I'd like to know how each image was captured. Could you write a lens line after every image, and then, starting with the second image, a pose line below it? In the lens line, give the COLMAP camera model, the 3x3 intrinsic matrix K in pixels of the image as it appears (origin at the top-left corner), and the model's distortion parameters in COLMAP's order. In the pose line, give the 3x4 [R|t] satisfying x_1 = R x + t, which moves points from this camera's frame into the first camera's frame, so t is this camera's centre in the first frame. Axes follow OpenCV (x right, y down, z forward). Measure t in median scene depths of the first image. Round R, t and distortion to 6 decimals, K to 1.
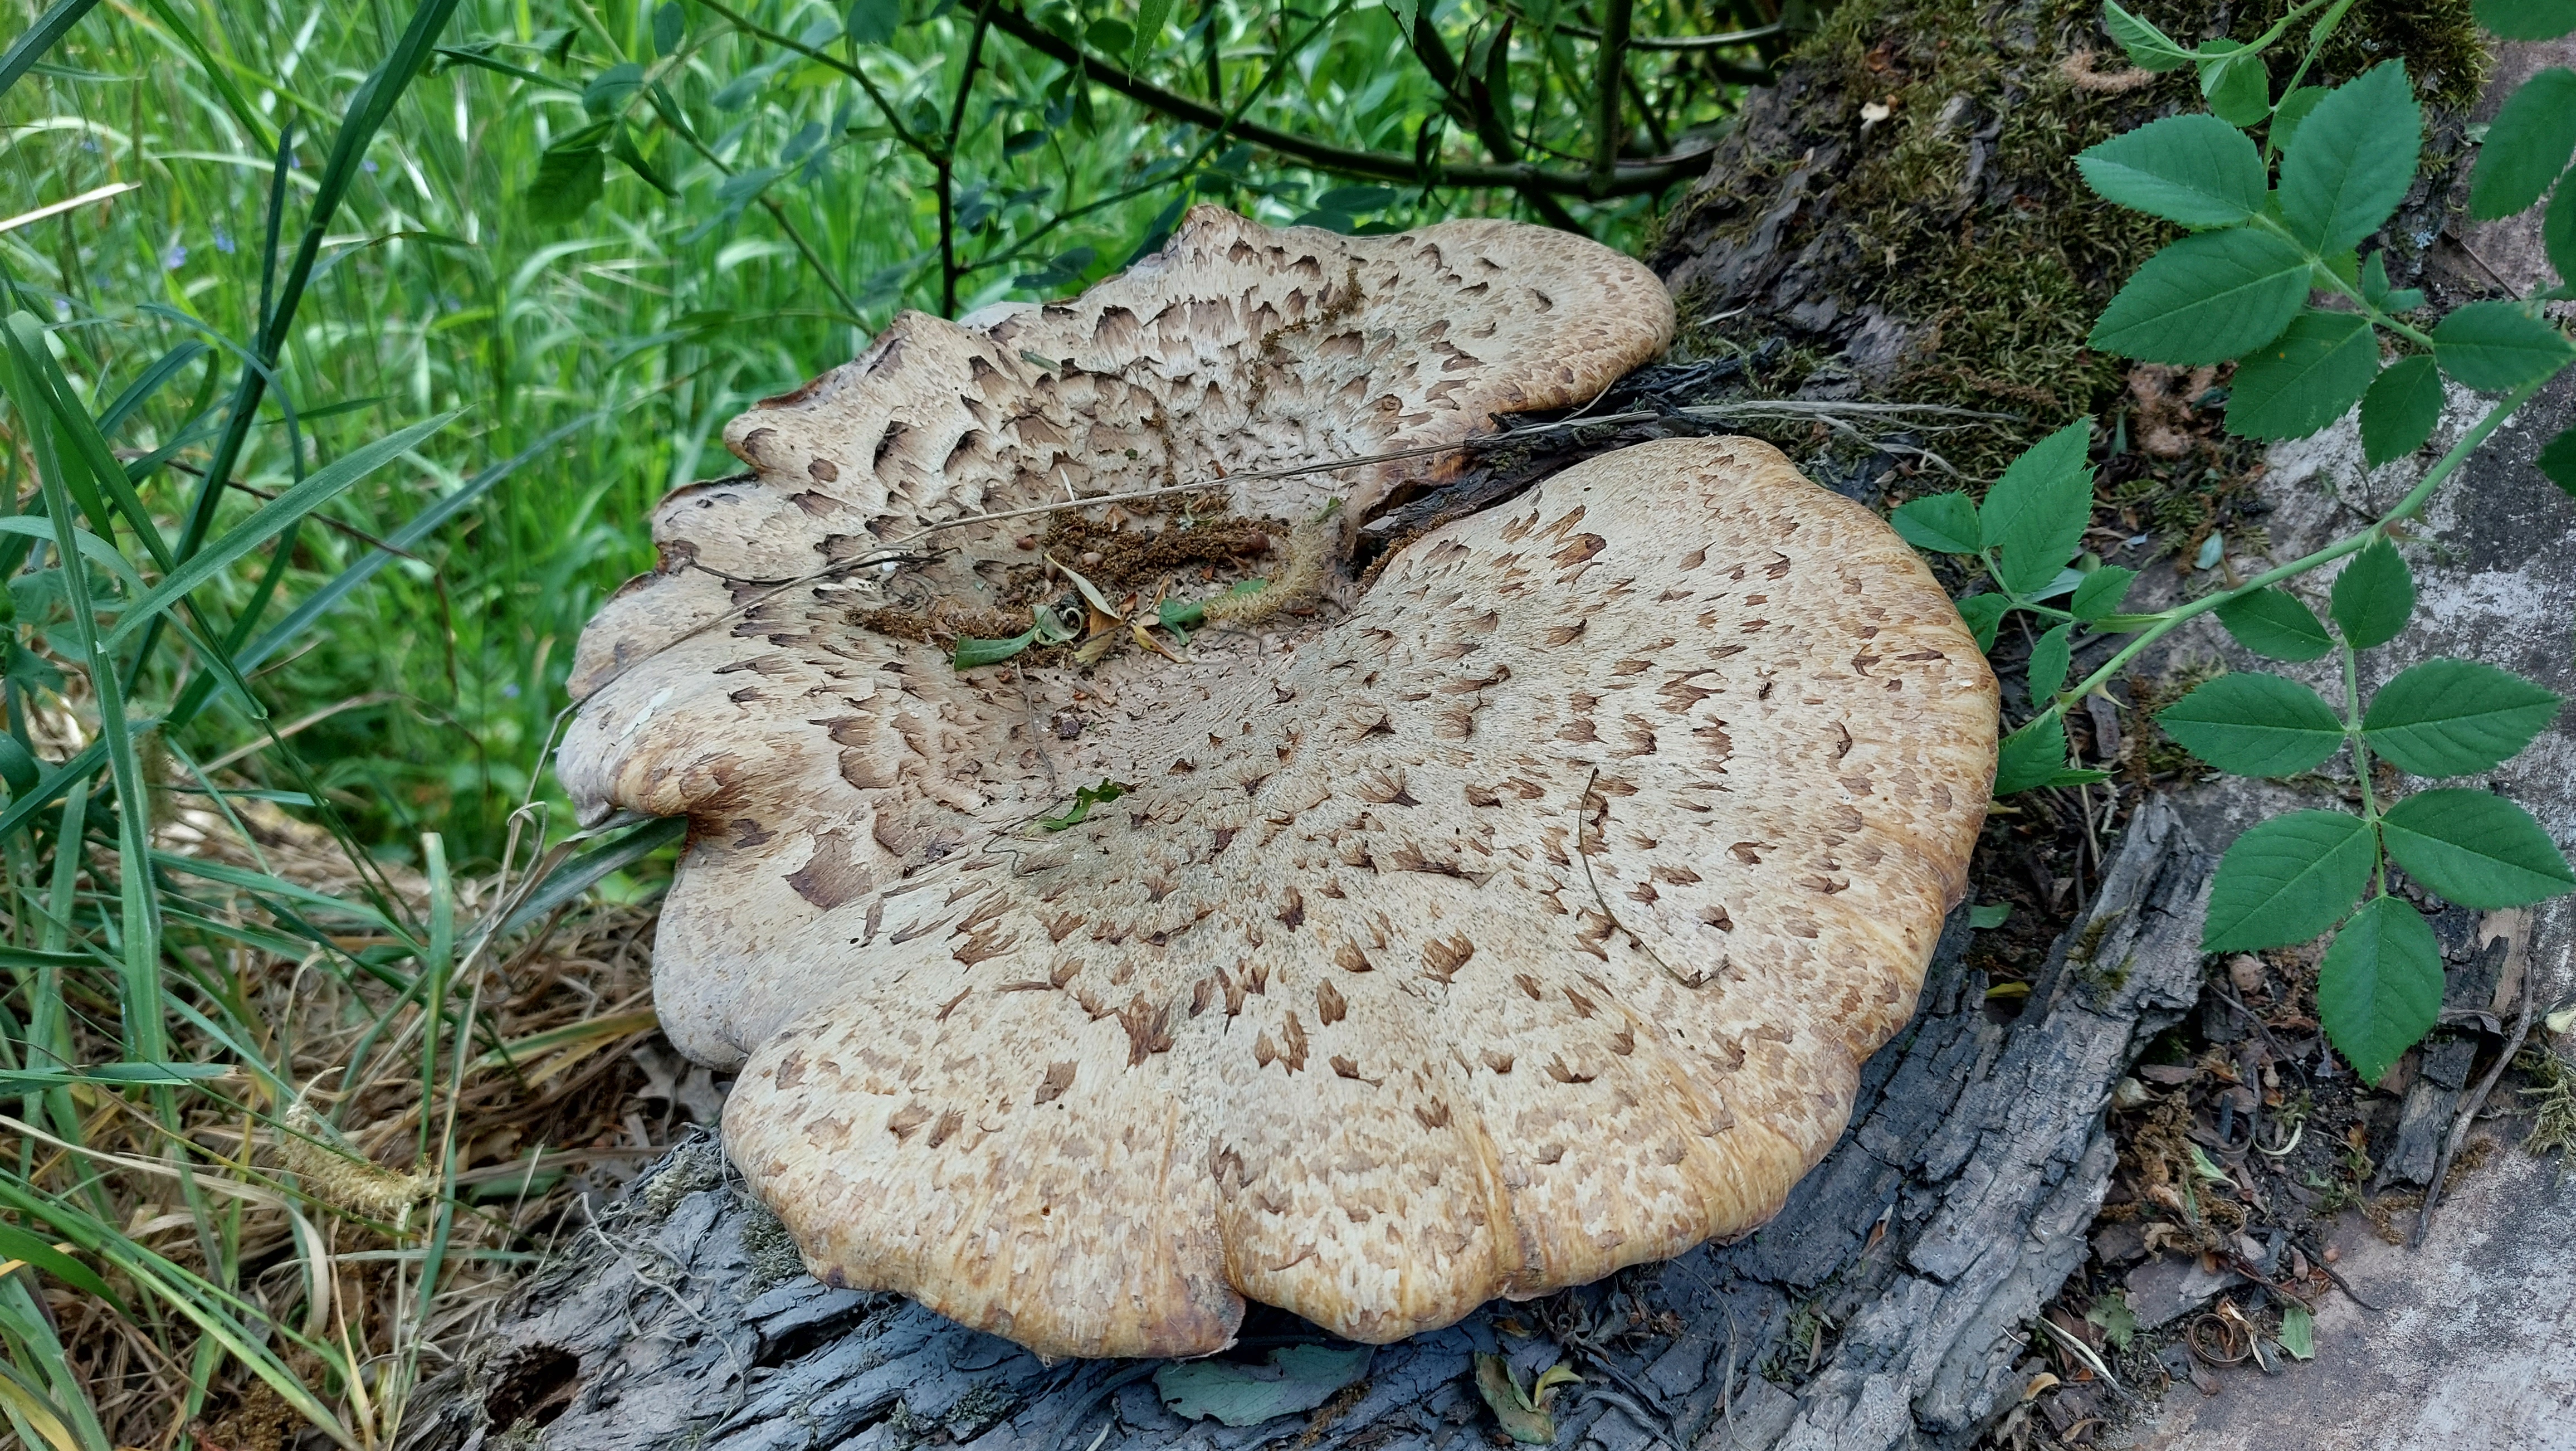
lens RADIAL K [[1770.9, 0, 1284.4], [0, 1770.9, 725.0], [0, 0, 1]] dist [0.000595, -0.001132]
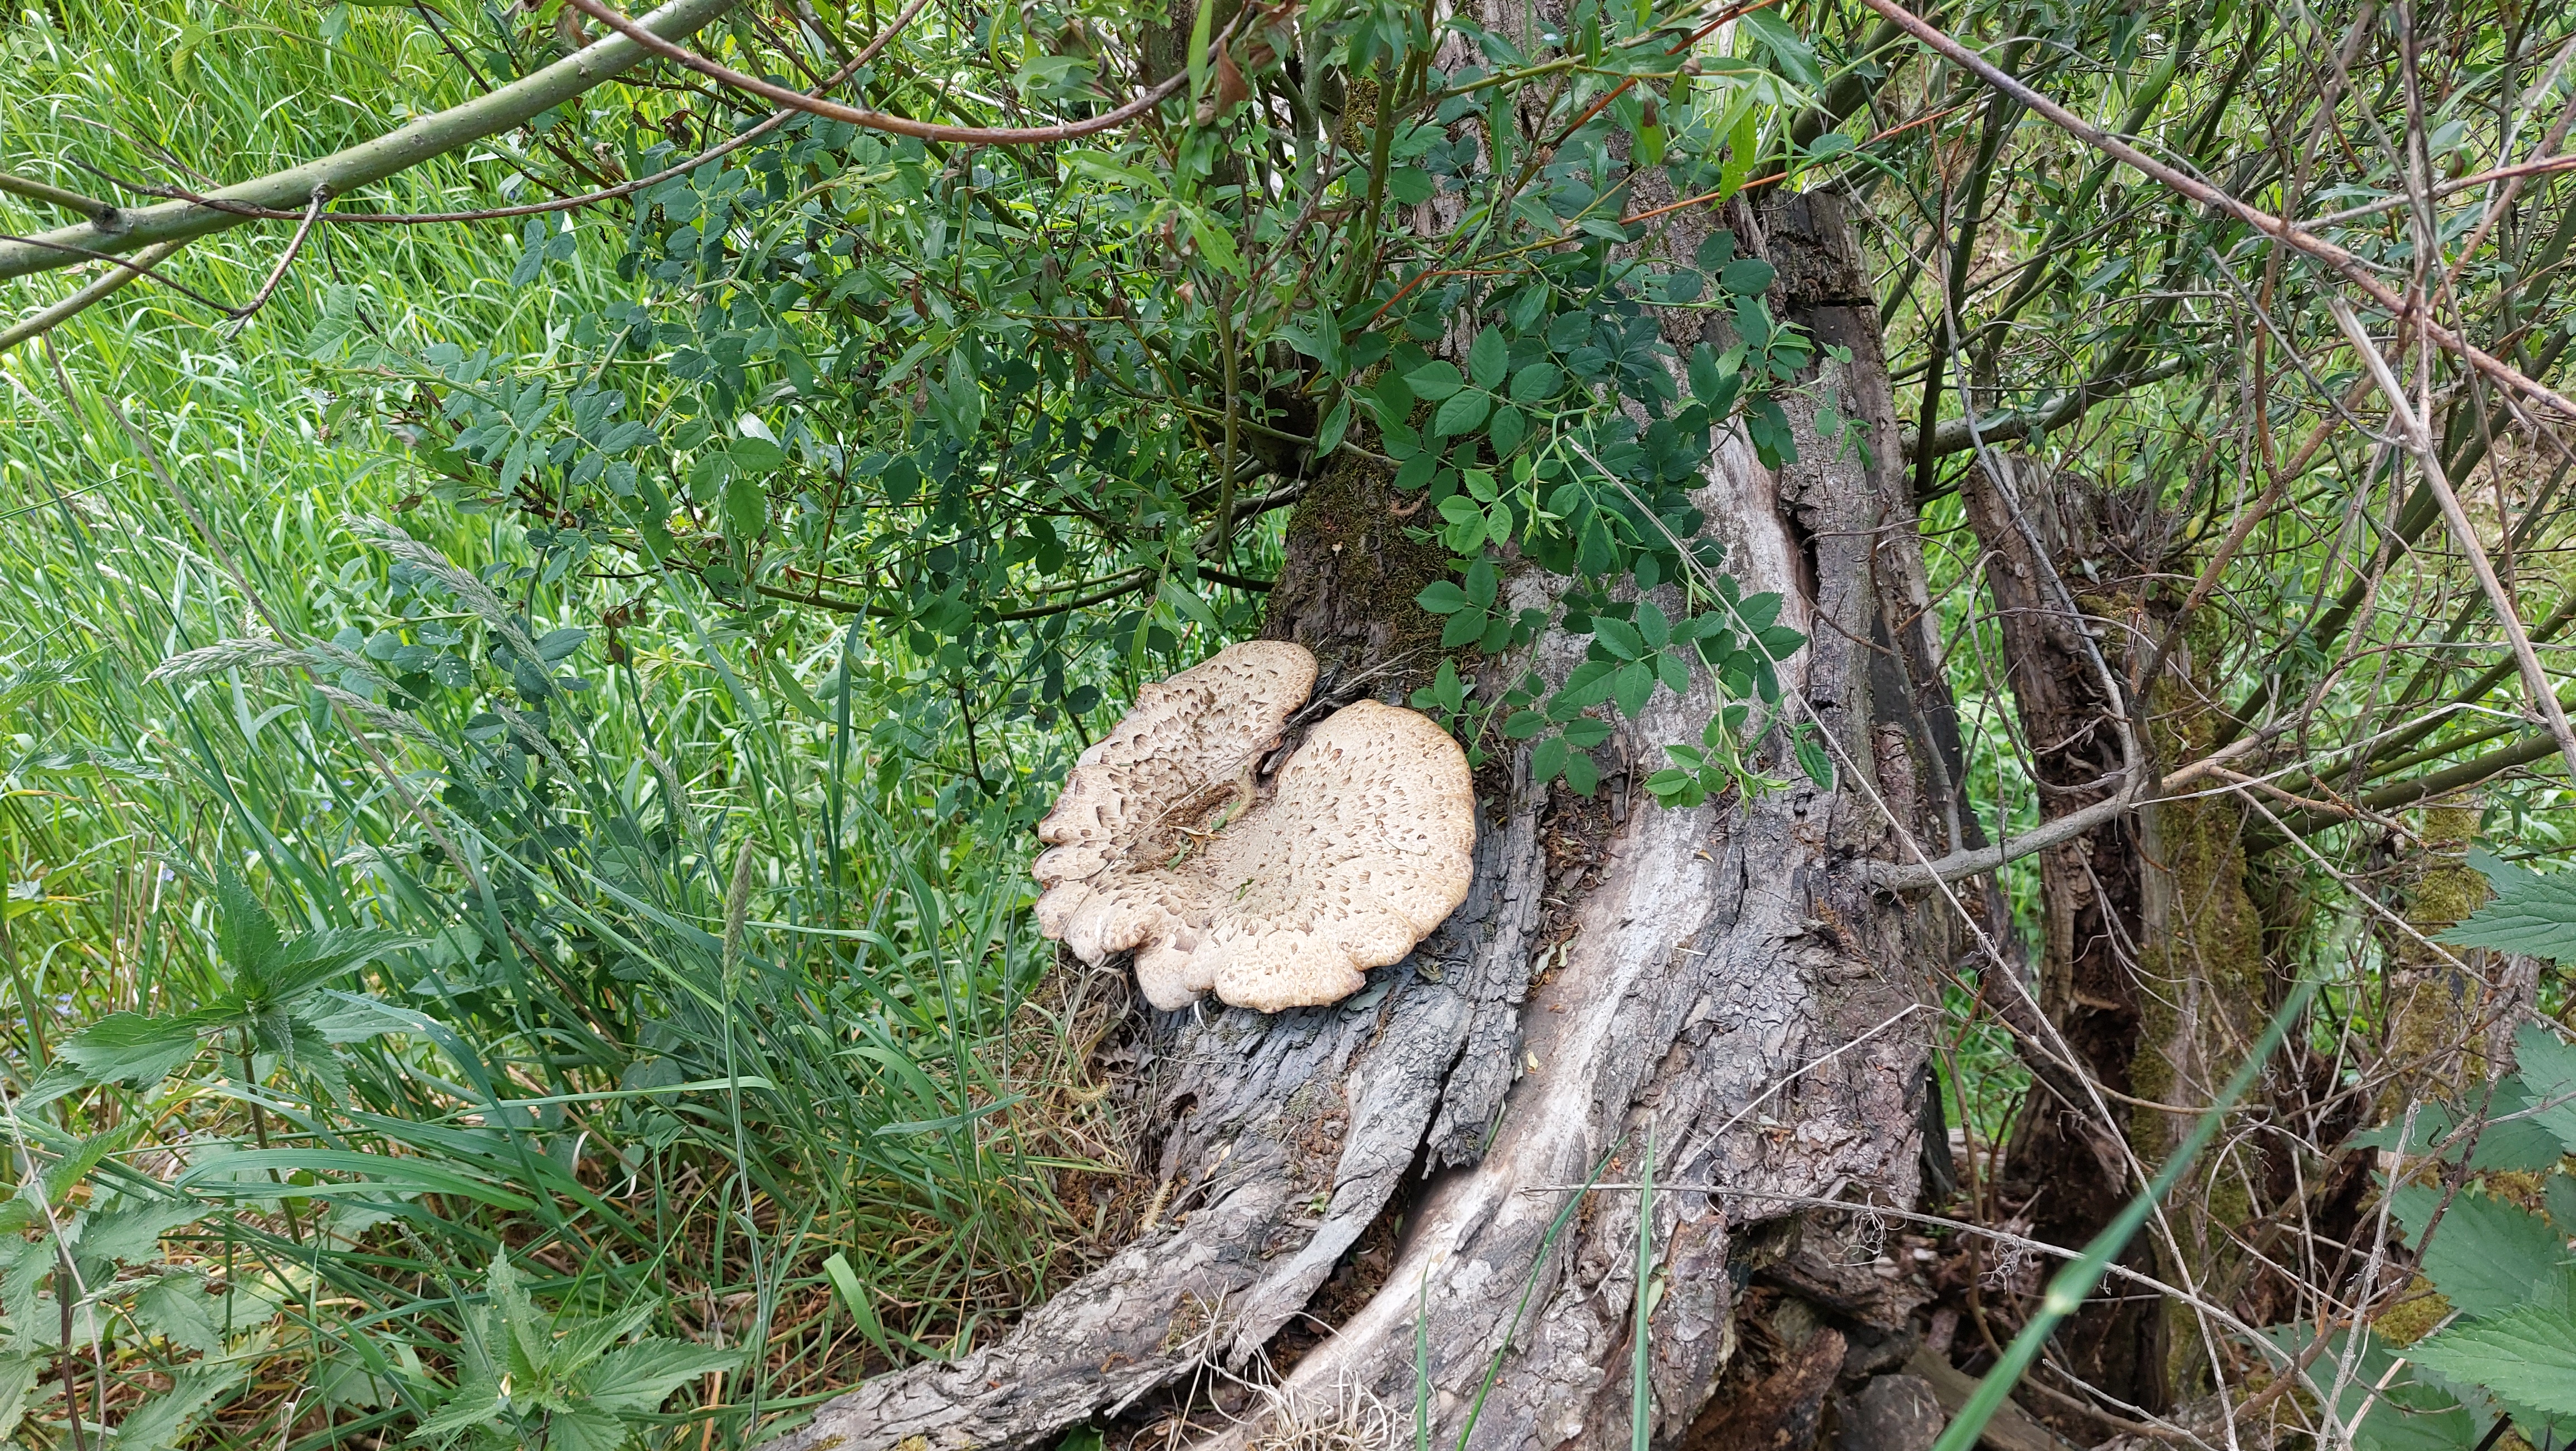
lens RADIAL K [[1770.9, 0, 1289.0], [0, 1770.9, 724.6], [0, 0, 1]] dist [0.000595, -0.001132]
pose [[0.878221, -0.415553, 0.236735, -0.706128], [0.422493, 0.906071, 0.023143, -0.278896], [-0.224116, 0.079694, 0.971299, -2.319643]]
